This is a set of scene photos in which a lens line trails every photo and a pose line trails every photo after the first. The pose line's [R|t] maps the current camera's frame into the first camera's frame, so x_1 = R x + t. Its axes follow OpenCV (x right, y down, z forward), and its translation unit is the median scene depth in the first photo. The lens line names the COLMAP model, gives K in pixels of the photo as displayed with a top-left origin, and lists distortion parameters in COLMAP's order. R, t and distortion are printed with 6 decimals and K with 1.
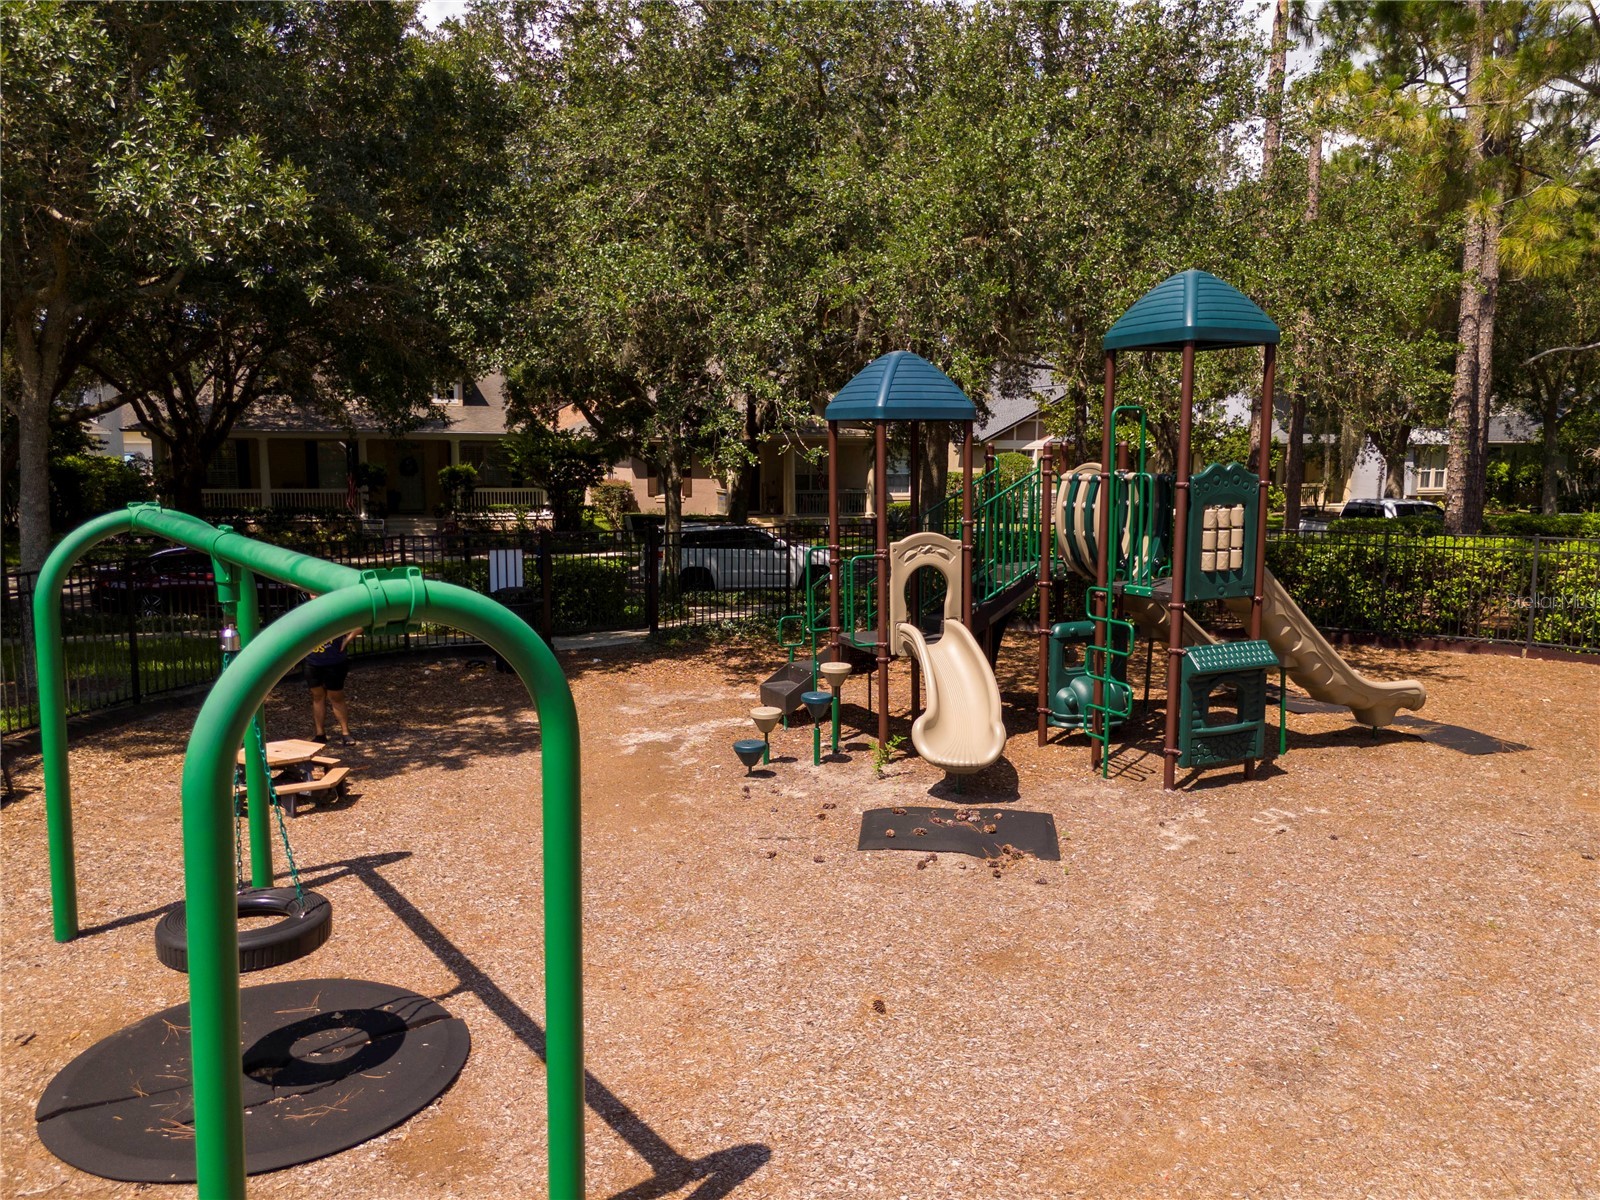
lens RADIAL K [[1175.0, 0, 800.0], [0, 1175.0, 600.0], [0, 0, 1]] dist [0.077612, -0.070376]
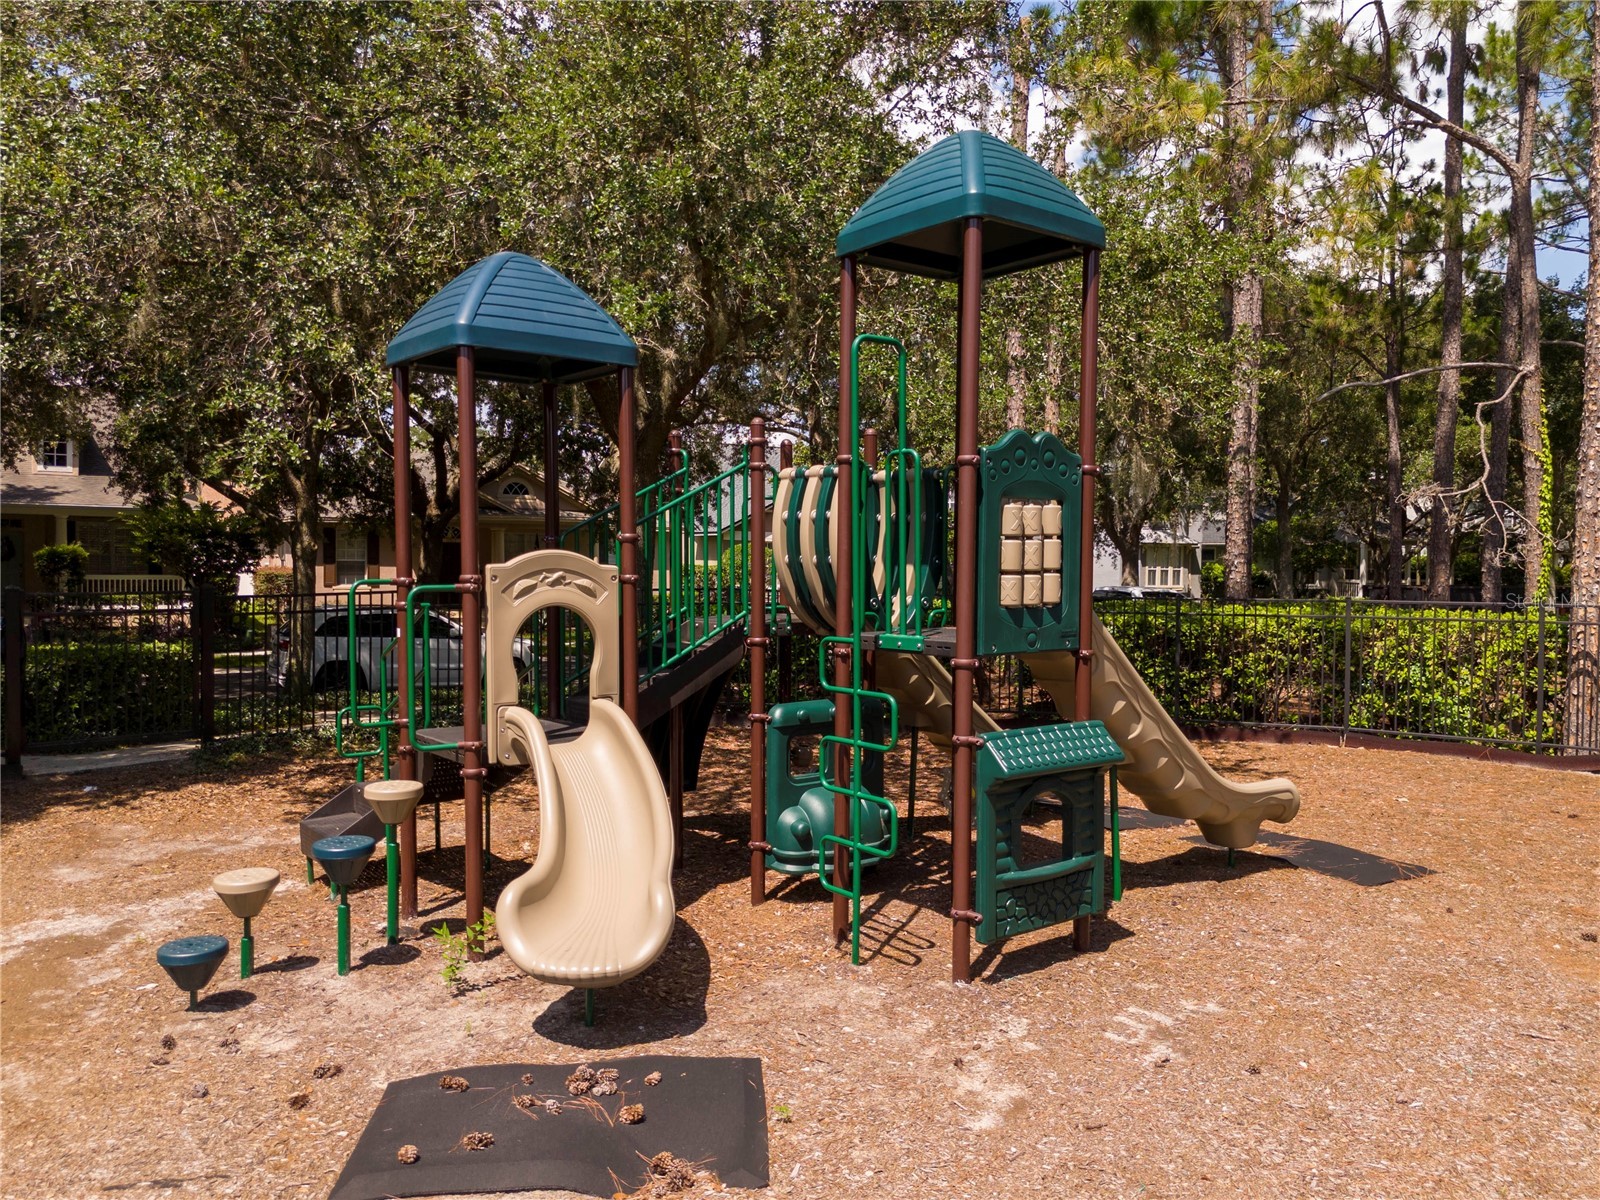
lens RADIAL K [[1175.0, 0, 800.0], [0, 1175.0, 600.0], [0, 0, 1]] dist [0.077612, -0.070376]
pose [[0.978204, 0.000144, 0.207648, 0.104479], [0.019438, 0.995545, -0.092261, 0.023645], [-0.206736, 0.094287, 0.973843, 0.400155]]
